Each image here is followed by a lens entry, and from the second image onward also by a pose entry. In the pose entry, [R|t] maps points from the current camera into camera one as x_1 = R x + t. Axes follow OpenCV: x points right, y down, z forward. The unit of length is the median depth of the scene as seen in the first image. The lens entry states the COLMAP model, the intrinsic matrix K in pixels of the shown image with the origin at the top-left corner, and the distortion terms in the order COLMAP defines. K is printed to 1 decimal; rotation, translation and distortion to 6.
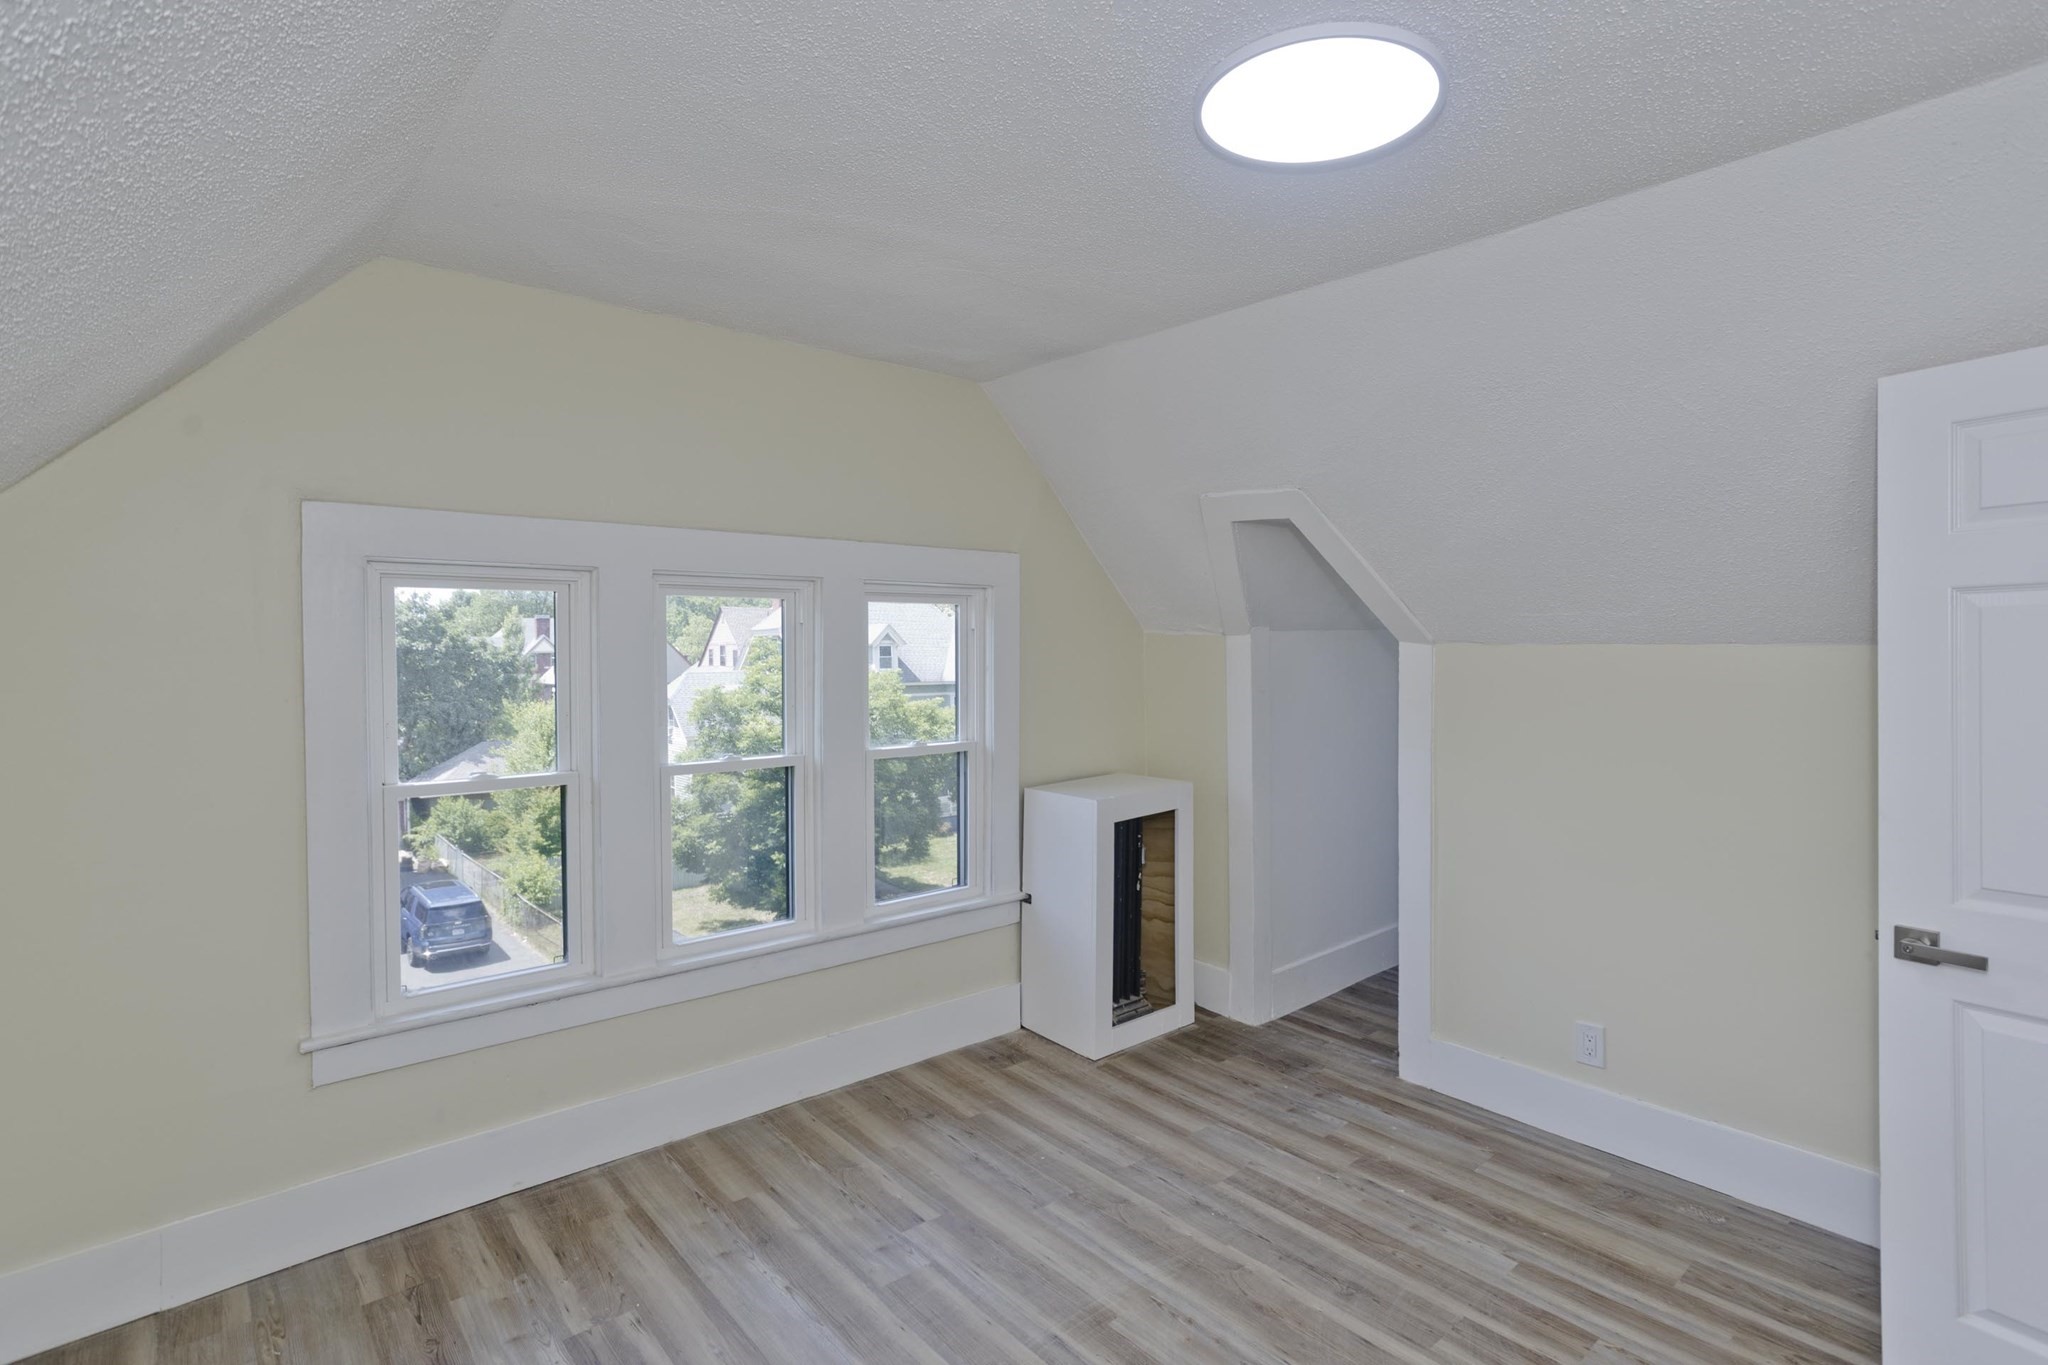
lens RADIAL K [[1008.0, 0, 1028.5], [0, 1008.0, 682.7], [0, 0, 1]] dist [-0.016176, 0.013678]
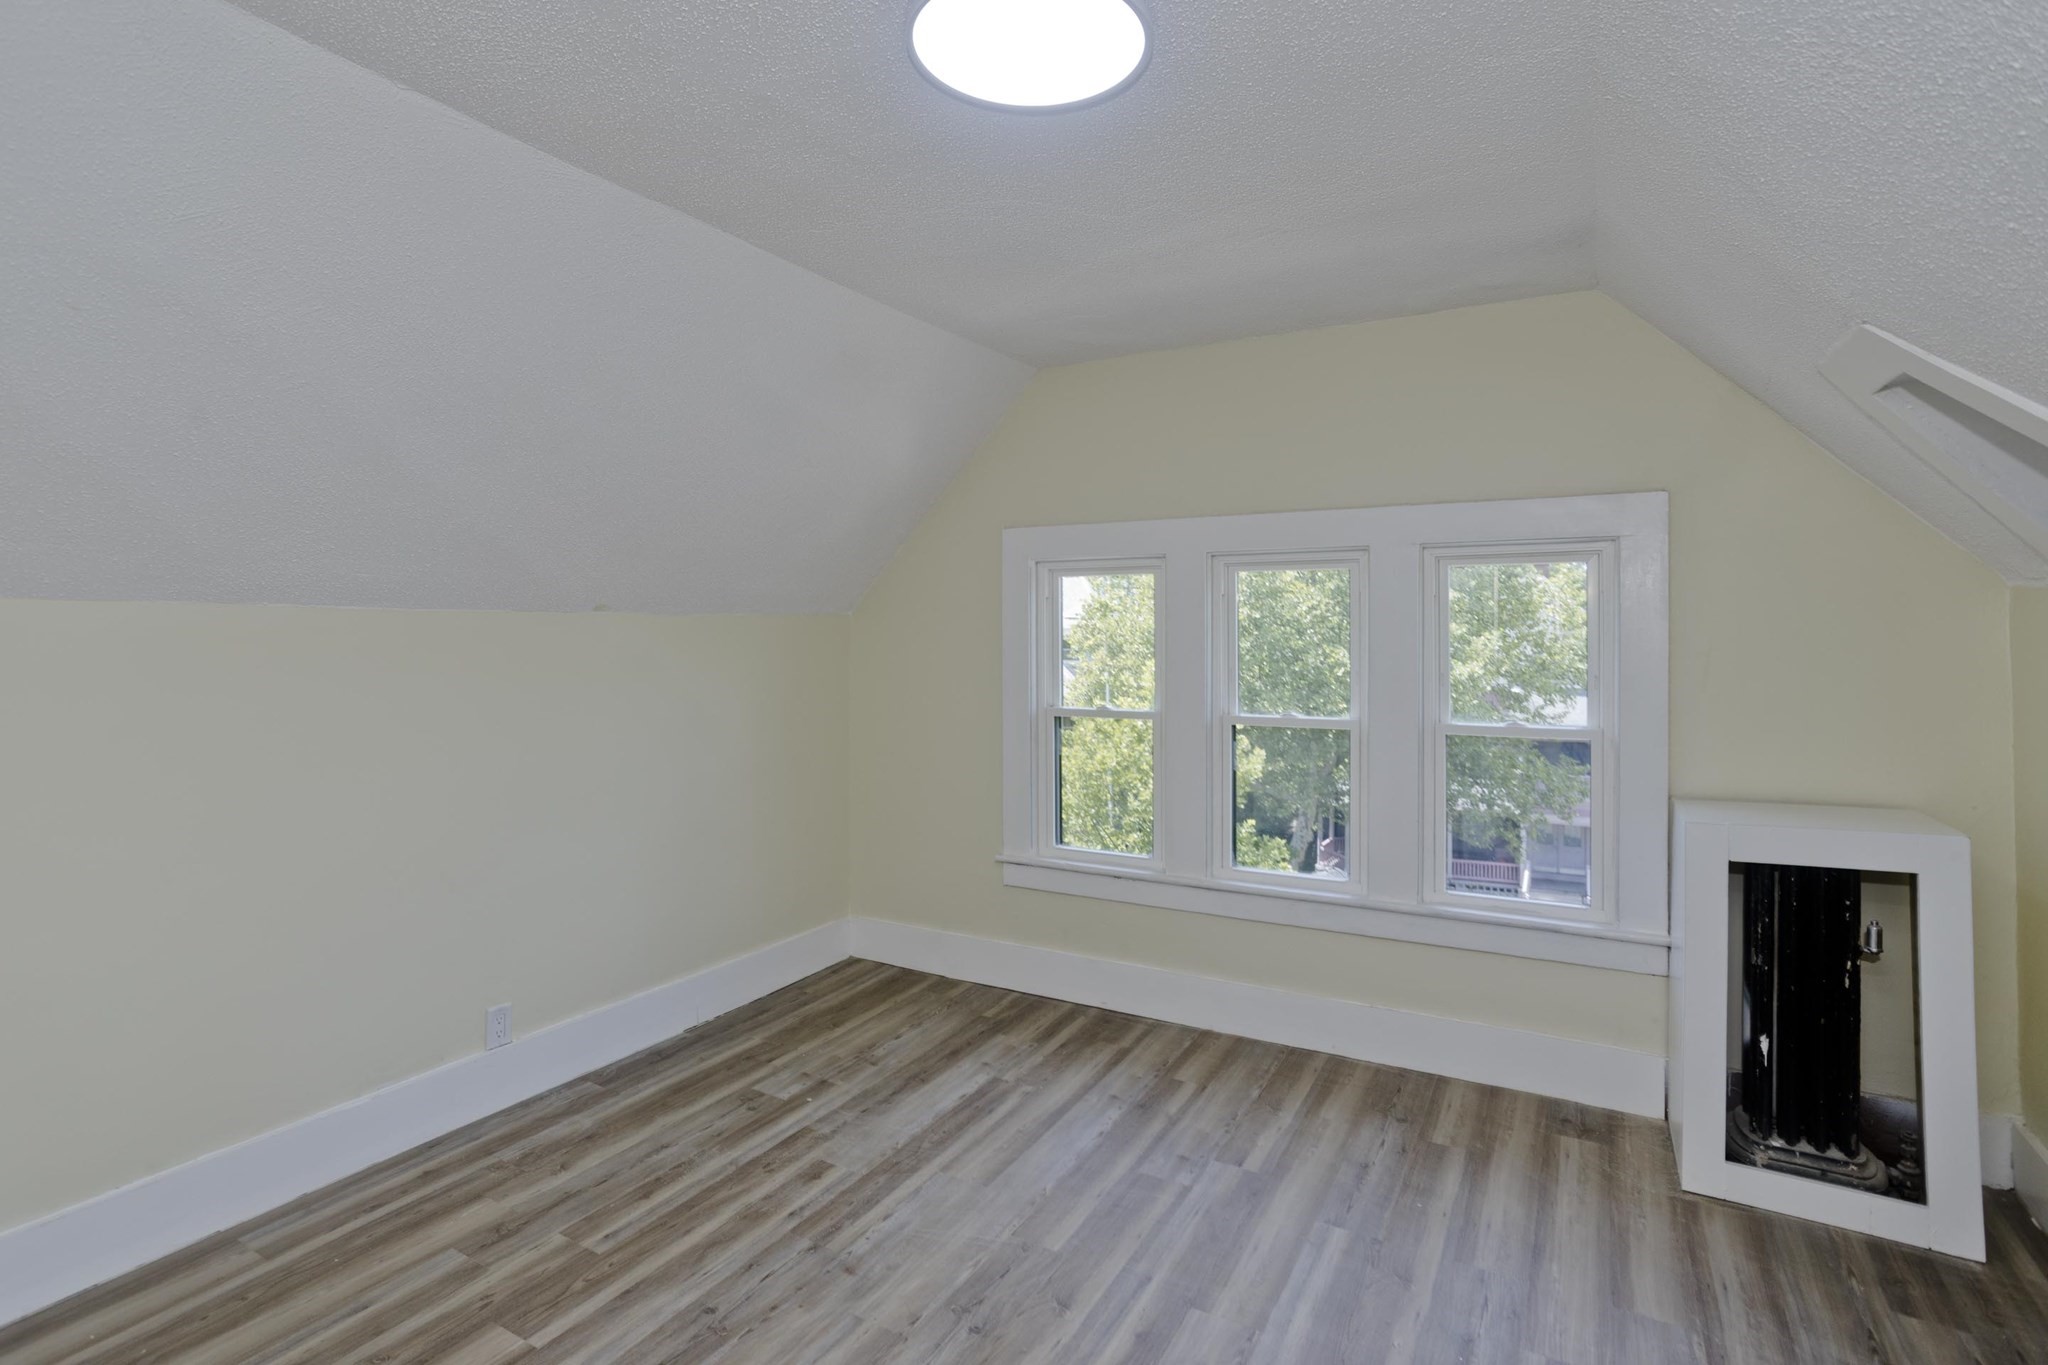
lens RADIAL K [[1008.0, 0, 1012.4], [0, 1008.0, 629.4], [0, 0, 1]] dist [-0.016176, 0.013678]
pose [[0.318453, -0.005266, -0.947924, 0.707556], [-0.024549, 0.999603, -0.013800, 0.002745], [0.947621, 0.027666, 0.318198, 0.381415]]
